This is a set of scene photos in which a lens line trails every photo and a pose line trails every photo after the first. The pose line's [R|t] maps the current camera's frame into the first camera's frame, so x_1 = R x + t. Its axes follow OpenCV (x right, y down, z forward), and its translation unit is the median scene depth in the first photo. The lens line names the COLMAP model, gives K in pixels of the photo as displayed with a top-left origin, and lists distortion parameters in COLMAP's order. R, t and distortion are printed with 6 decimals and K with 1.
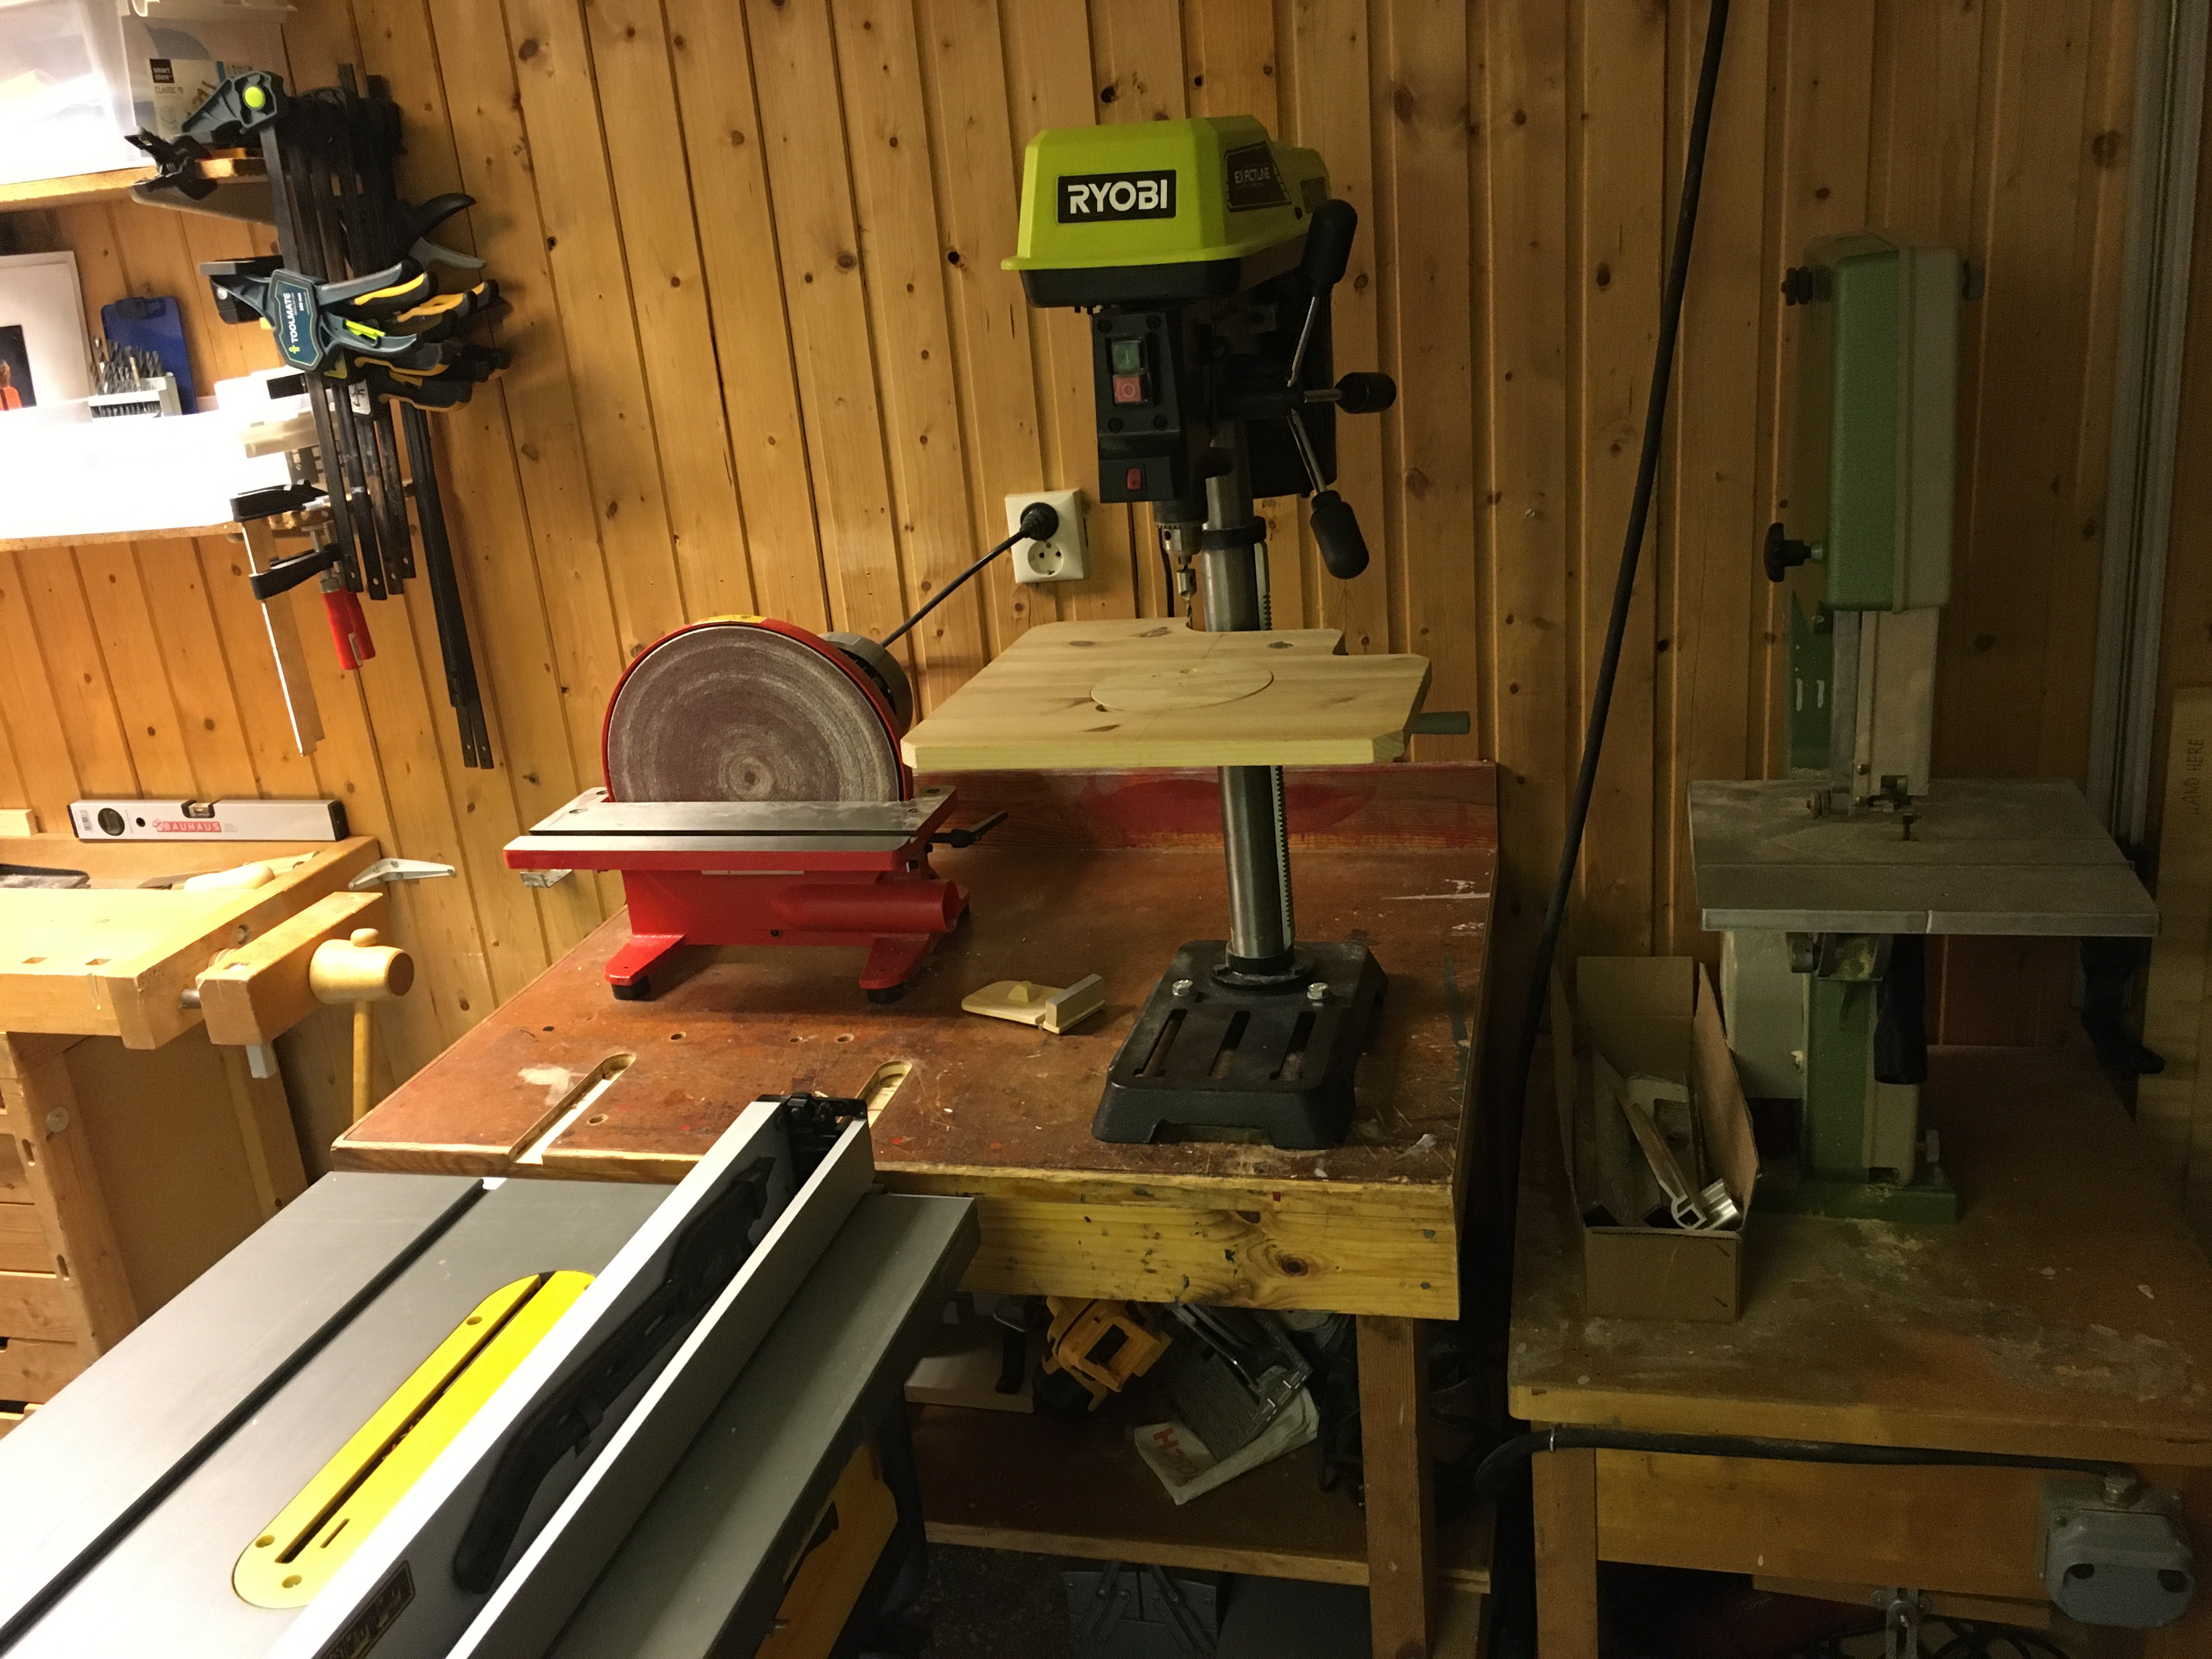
lens RADIAL K [[1828.0, 0, 1106.0], [0, 1828.0, 829.5], [0, 0, 1]] dist [0.060482, -0.101138]
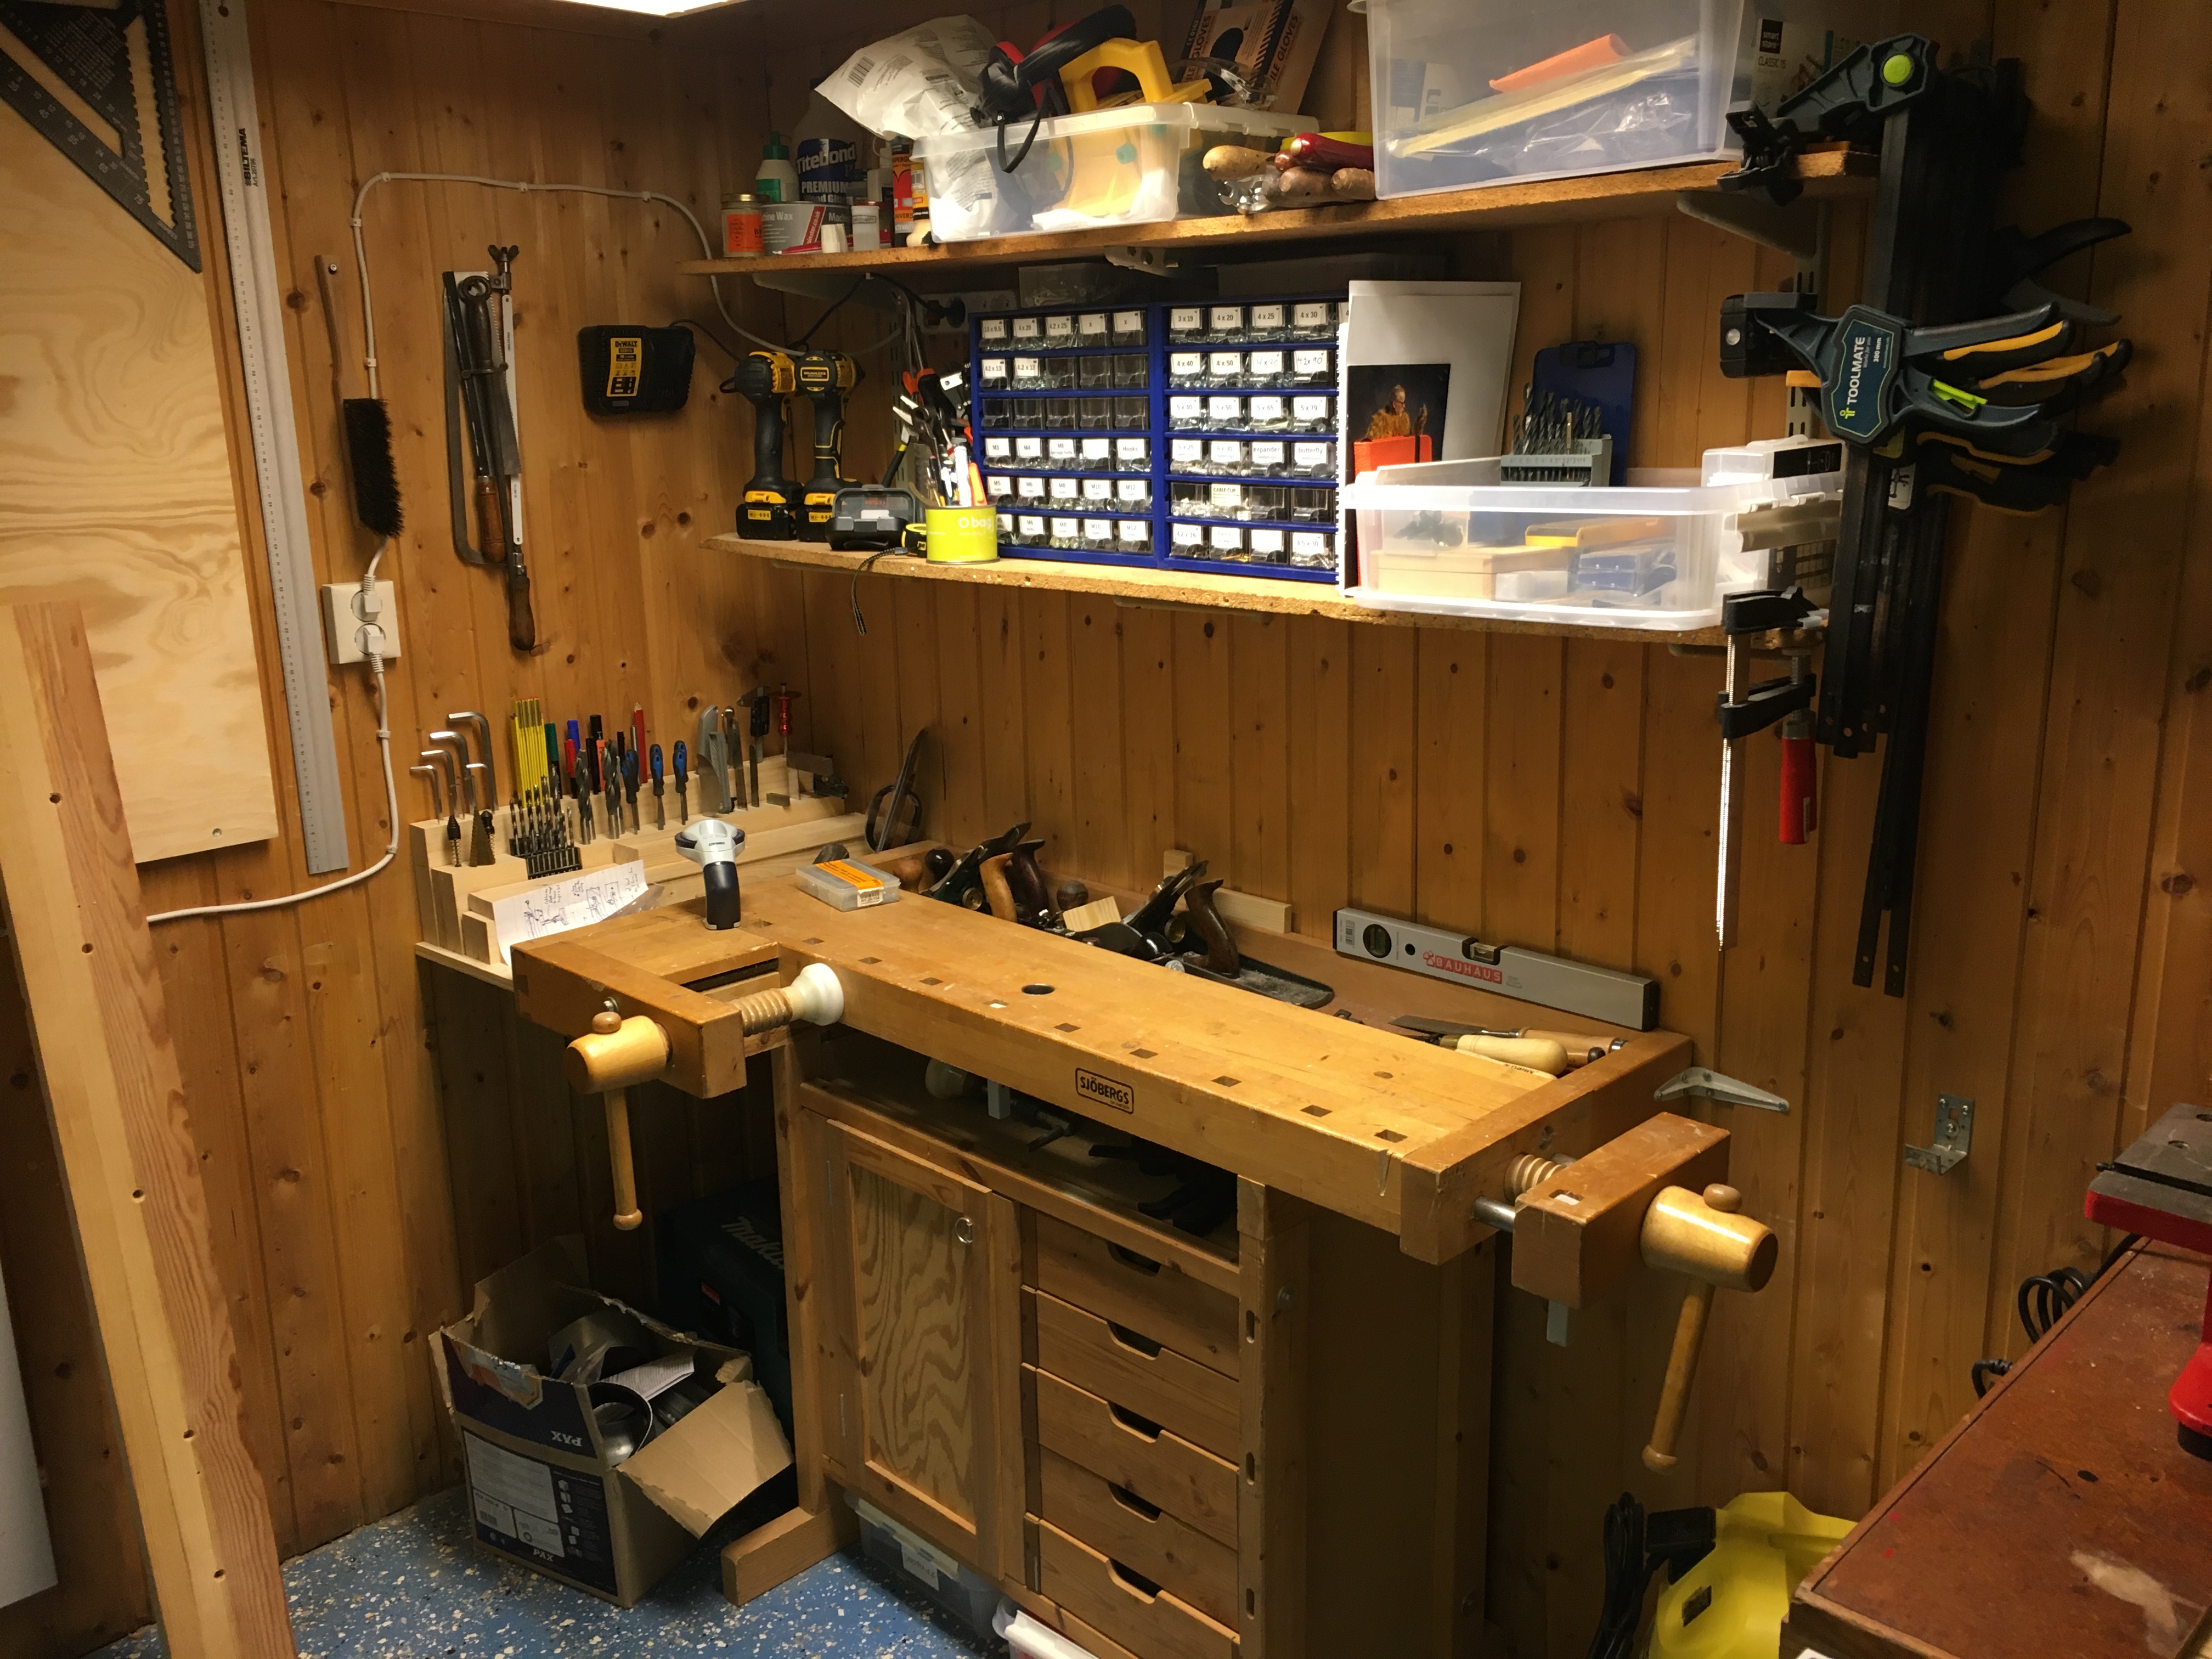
lens RADIAL K [[1828.0, 0, 1106.0], [0, 1828.0, 829.5], [0, 0, 1]] dist [0.060482, -0.101138]
pose [[0.850601, 0.189347, -0.490536, -0.273911], [-0.217811, 0.975991, -0.000956, -0.030683], [0.478578, 0.107657, 0.871420, 0.216233]]
